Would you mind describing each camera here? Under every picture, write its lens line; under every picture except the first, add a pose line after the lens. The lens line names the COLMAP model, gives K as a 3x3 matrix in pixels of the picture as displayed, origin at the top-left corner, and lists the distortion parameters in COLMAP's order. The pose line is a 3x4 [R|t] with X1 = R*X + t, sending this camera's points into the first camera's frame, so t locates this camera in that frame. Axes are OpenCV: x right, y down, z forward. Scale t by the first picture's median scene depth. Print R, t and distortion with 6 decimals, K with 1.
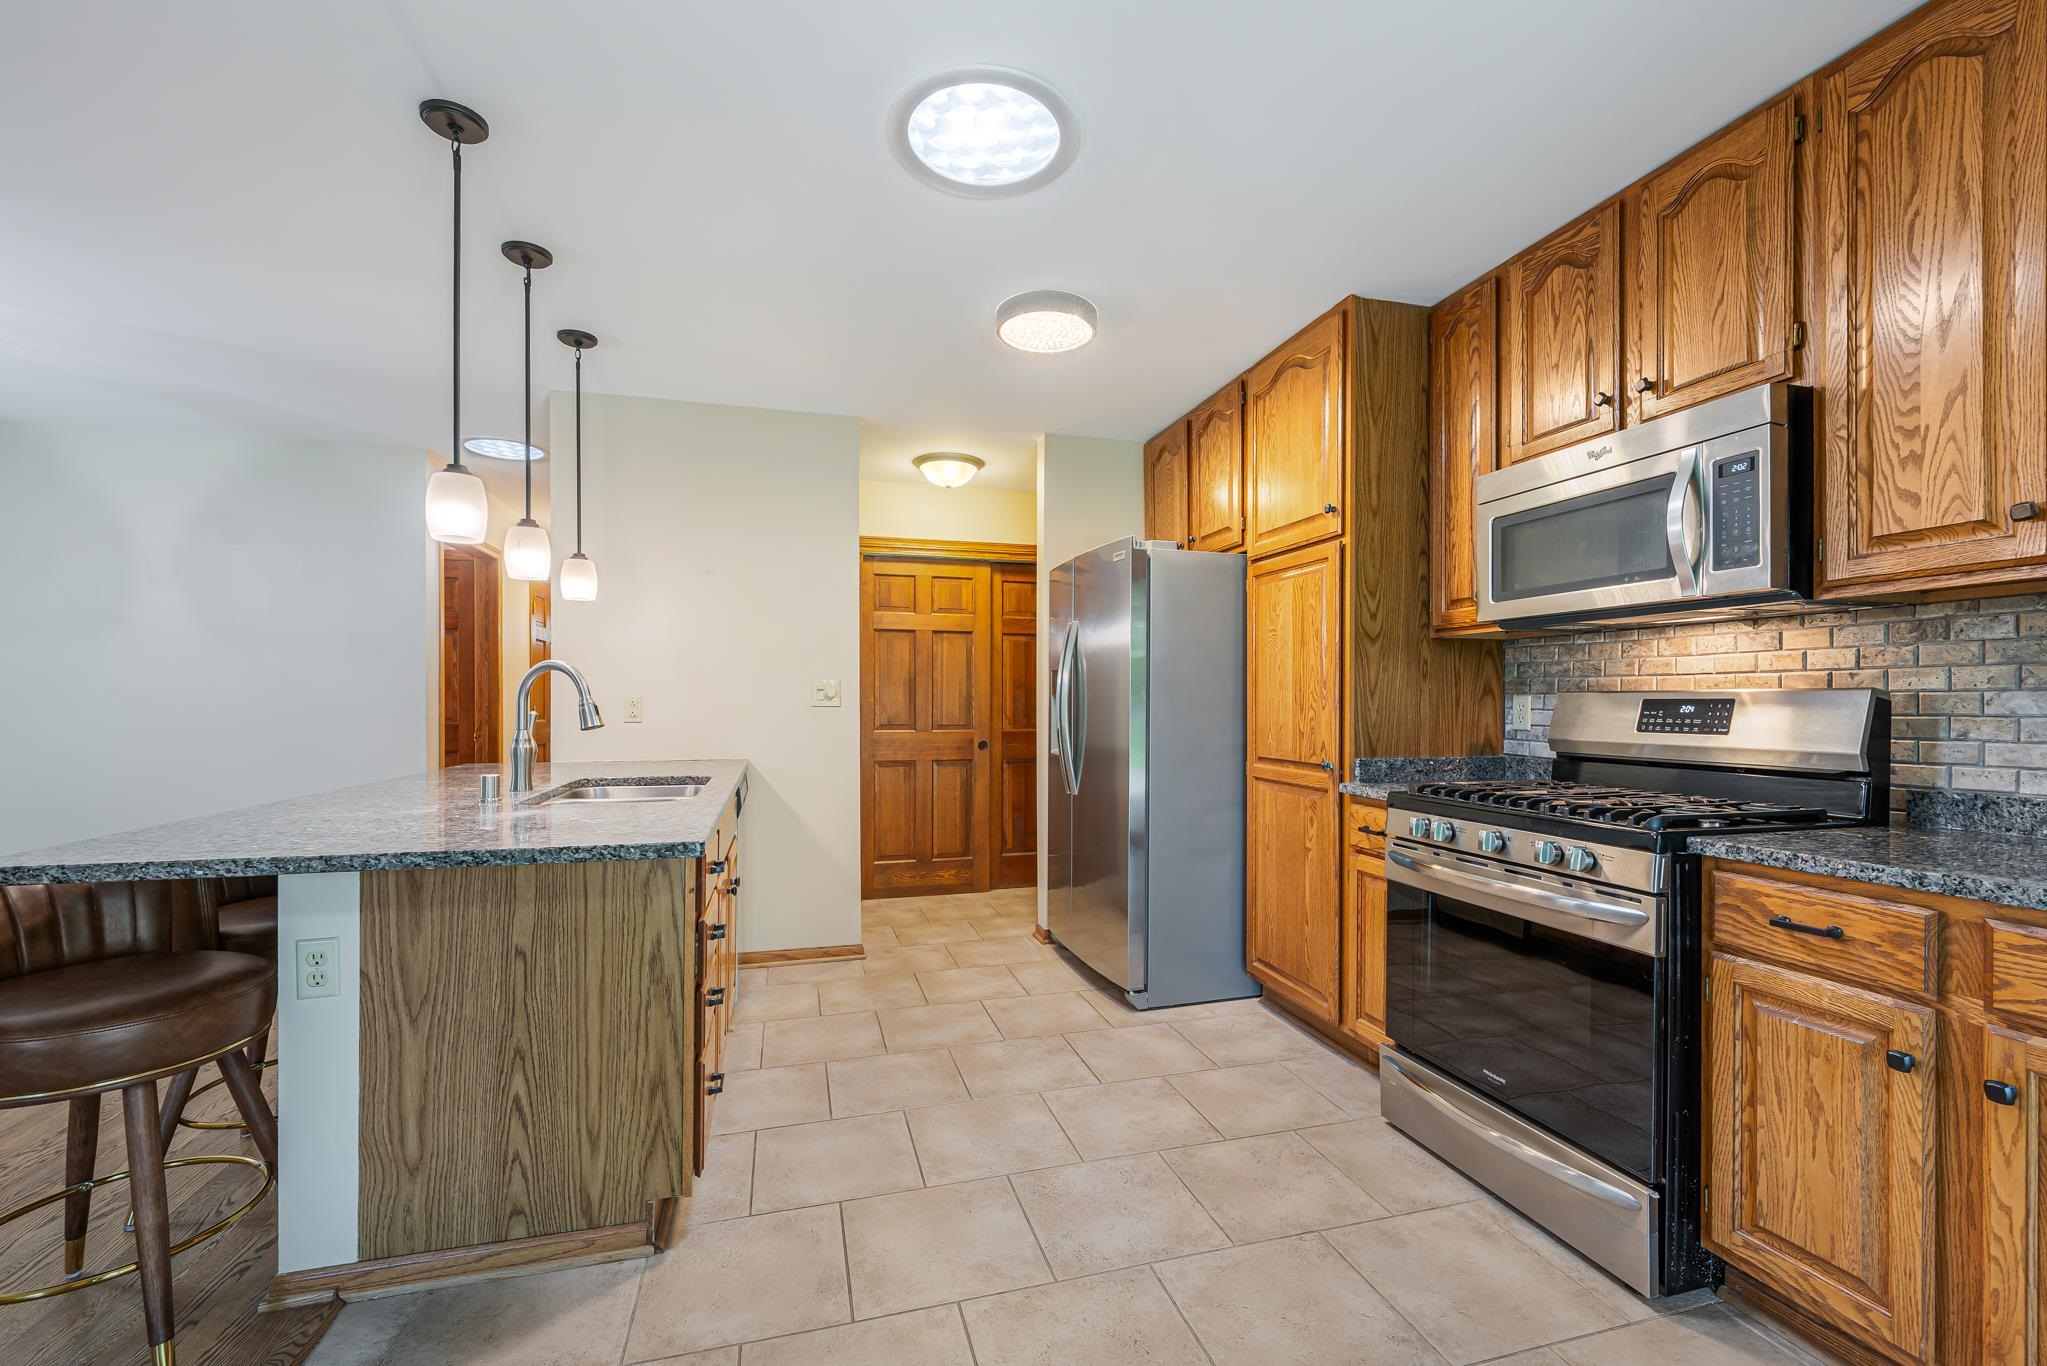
lens RADIAL K [[846.7, 0, 1028.1], [0, 846.7, 707.9], [0, 0, 1]] dist [-0.001131, -0.000973]
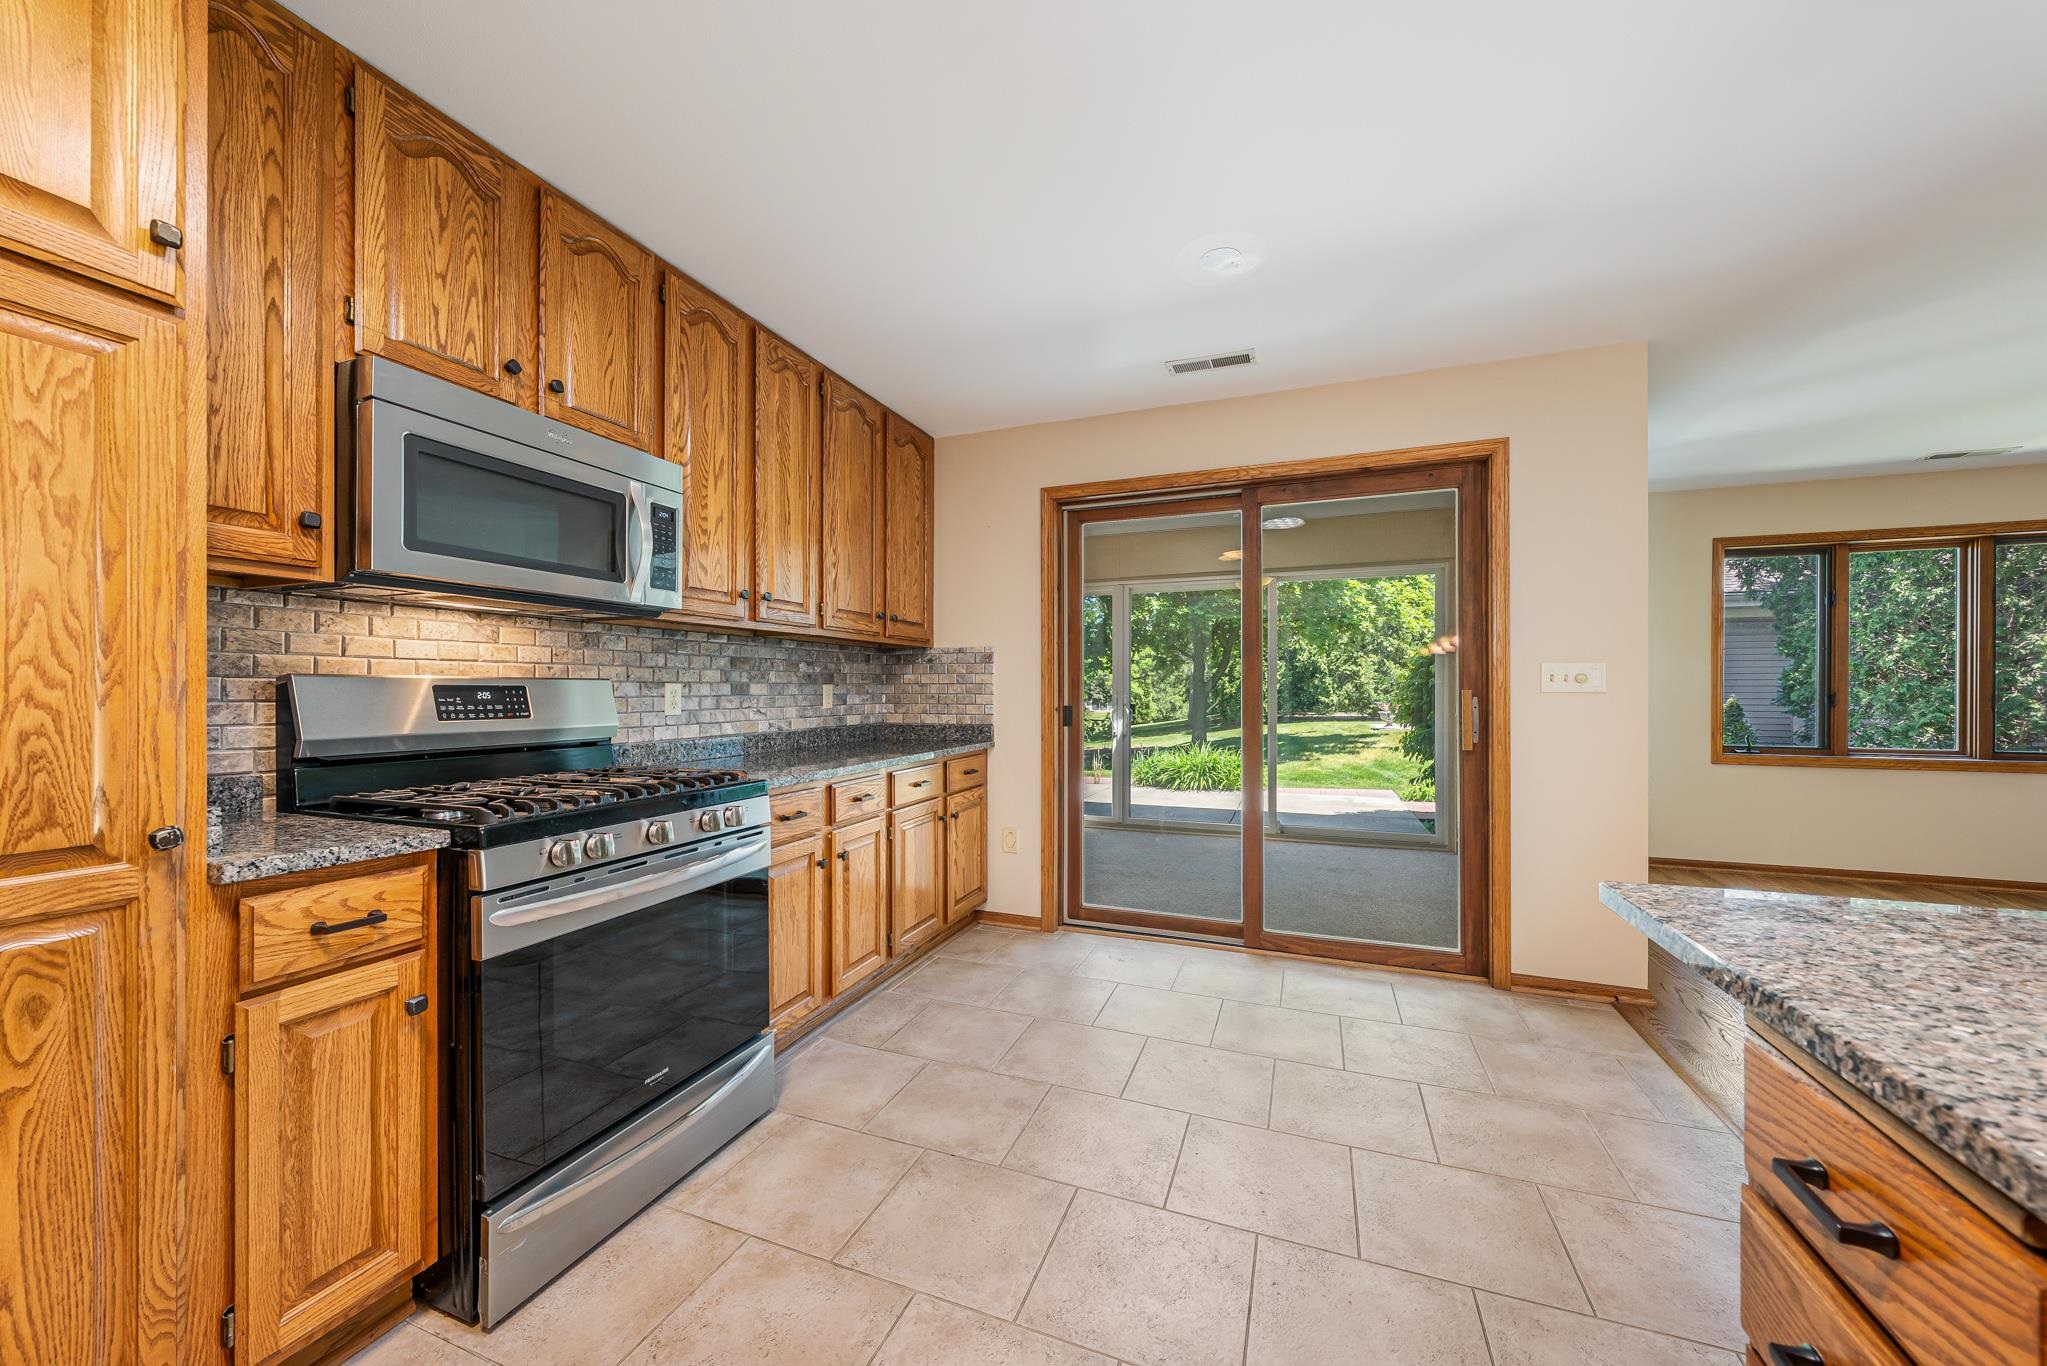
lens RADIAL K [[742.5, 0, 1025.3], [0, 742.5, 689.6], [0, 0, 1]] dist [0.000793, 0.000306]
pose [[-0.798964, -0.001420, 0.601378, -0.233200], [0.002243, 0.999983, 0.005342, -0.007497], [-0.601375, 0.005617, -0.798947, 1.120641]]
